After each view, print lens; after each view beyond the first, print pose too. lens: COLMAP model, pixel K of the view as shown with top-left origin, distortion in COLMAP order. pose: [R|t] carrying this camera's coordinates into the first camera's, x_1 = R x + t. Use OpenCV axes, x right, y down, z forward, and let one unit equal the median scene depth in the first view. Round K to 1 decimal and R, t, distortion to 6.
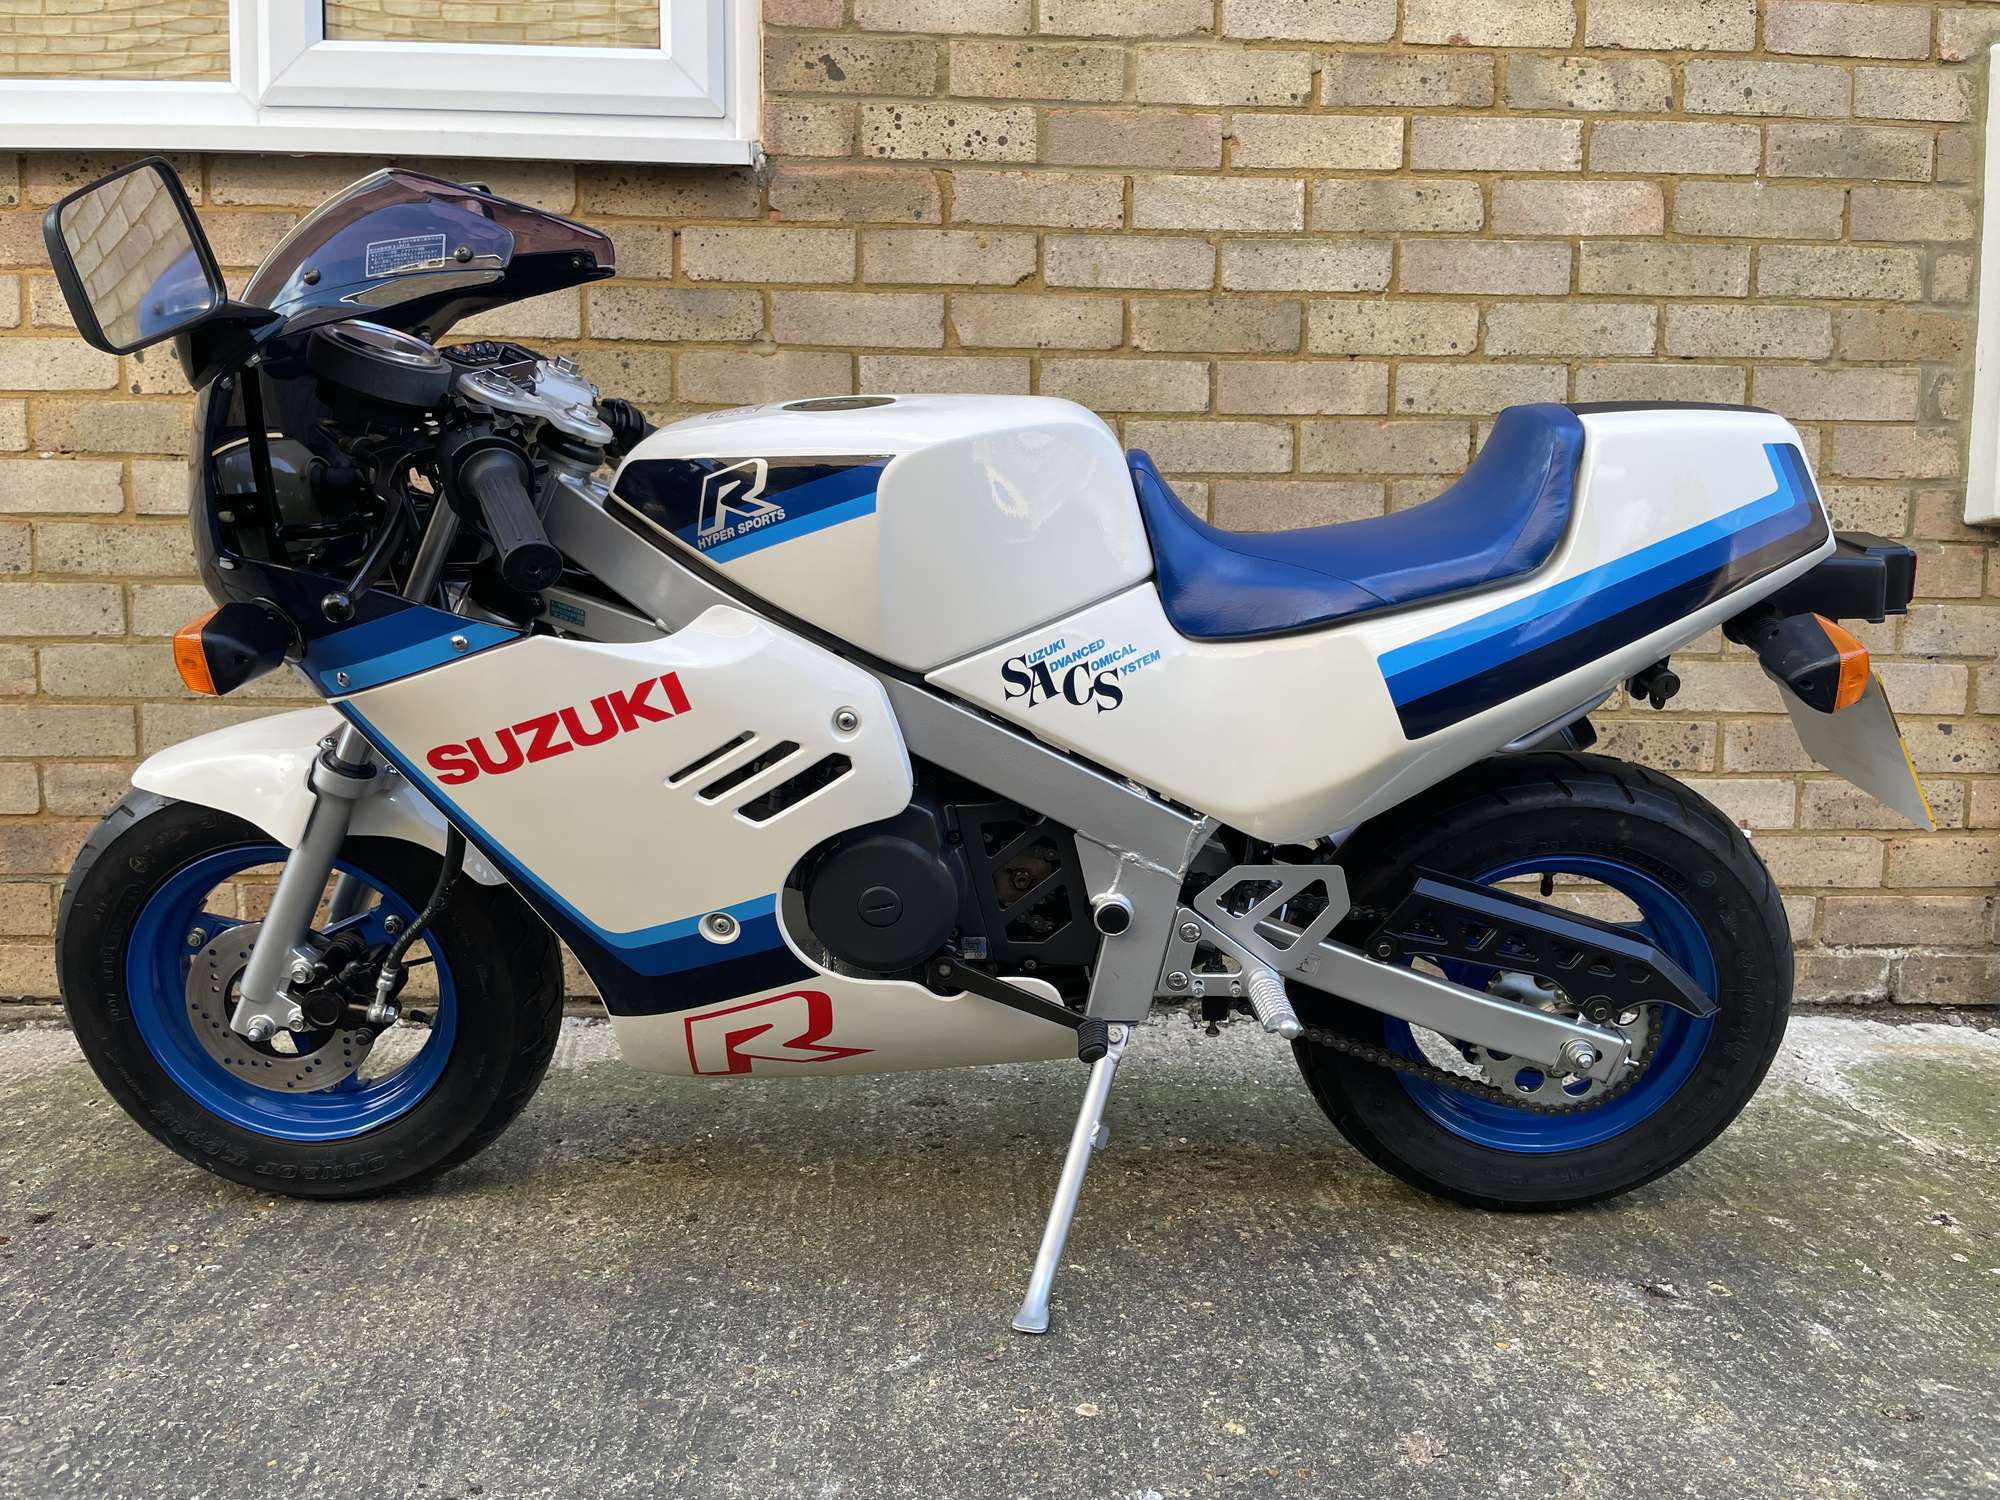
lens RADIAL K [[1538.6, 0, 1010.5], [0, 1538.6, 732.4], [0, 0, 1]] dist [0.078771, -0.120297]
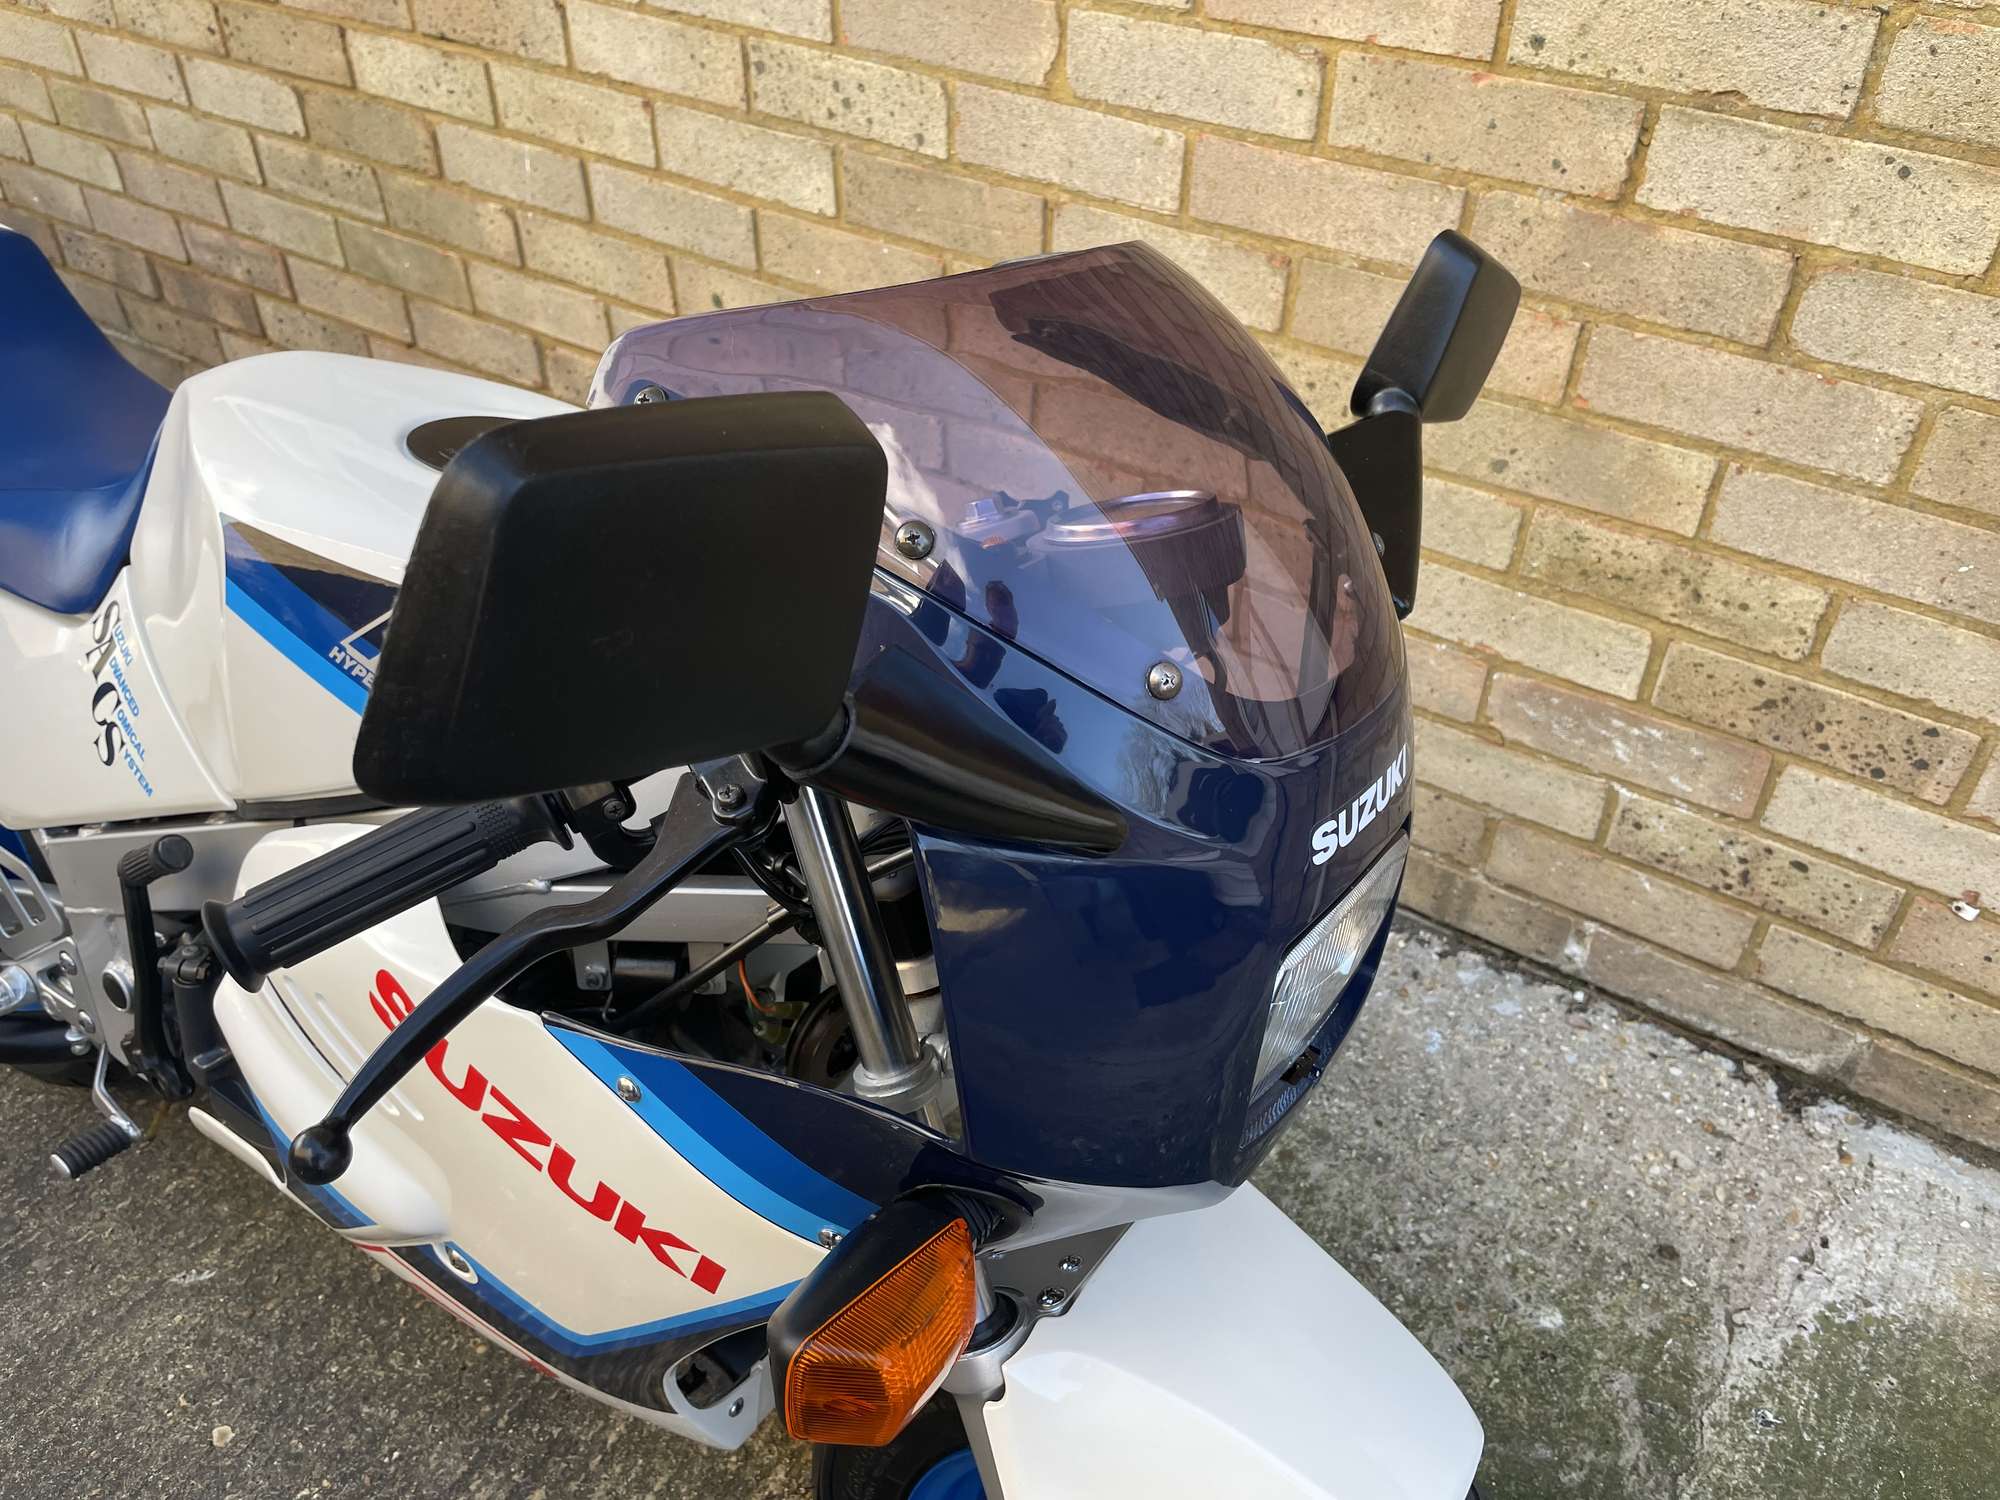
lens RADIAL K [[1538.6, 0, 1010.5], [0, 1538.6, 731.2], [0, 0, 1]] dist [0.078771, -0.120297]
pose [[0.820315, 0.352948, -0.450012, 0.666663], [-0.050222, 0.828272, 0.558071, -0.473210], [0.569703, -0.435194, 0.697170, 0.672696]]
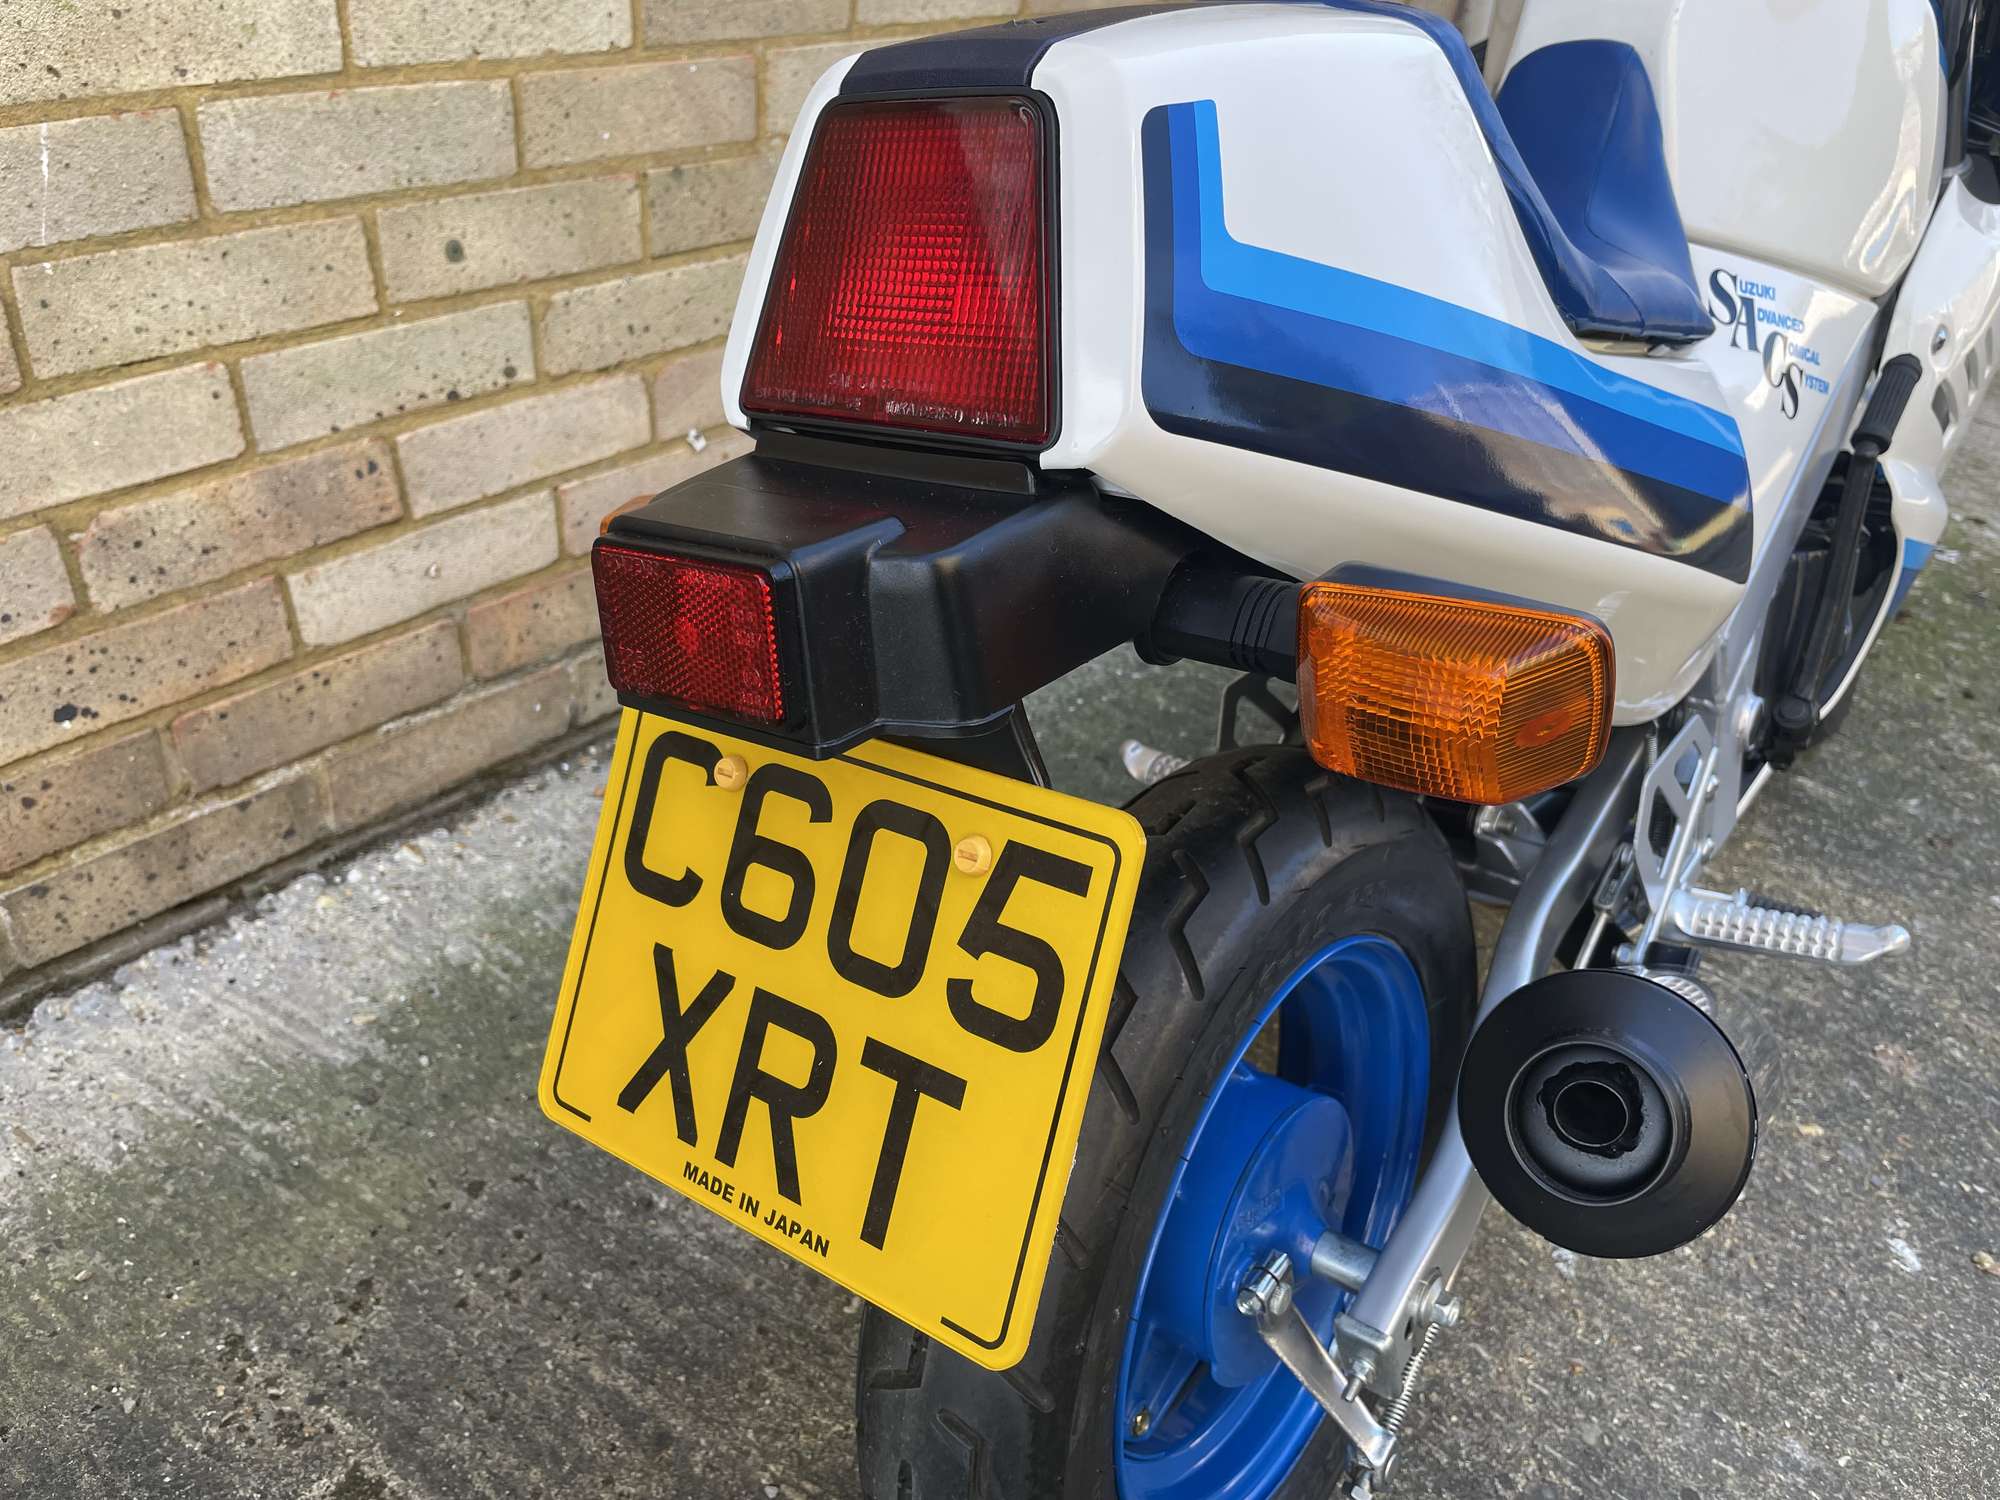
lens RADIAL K [[1538.6, 0, 1019.8], [0, 1538.6, 736.1], [0, 0, 1]] dist [0.078771, -0.120297]
pose [[0.645750, -0.372319, 0.666622, -0.667205], [-0.008830, 0.869358, 0.494104, -0.244757], [-0.763497, -0.324955, 0.558101, 0.764725]]
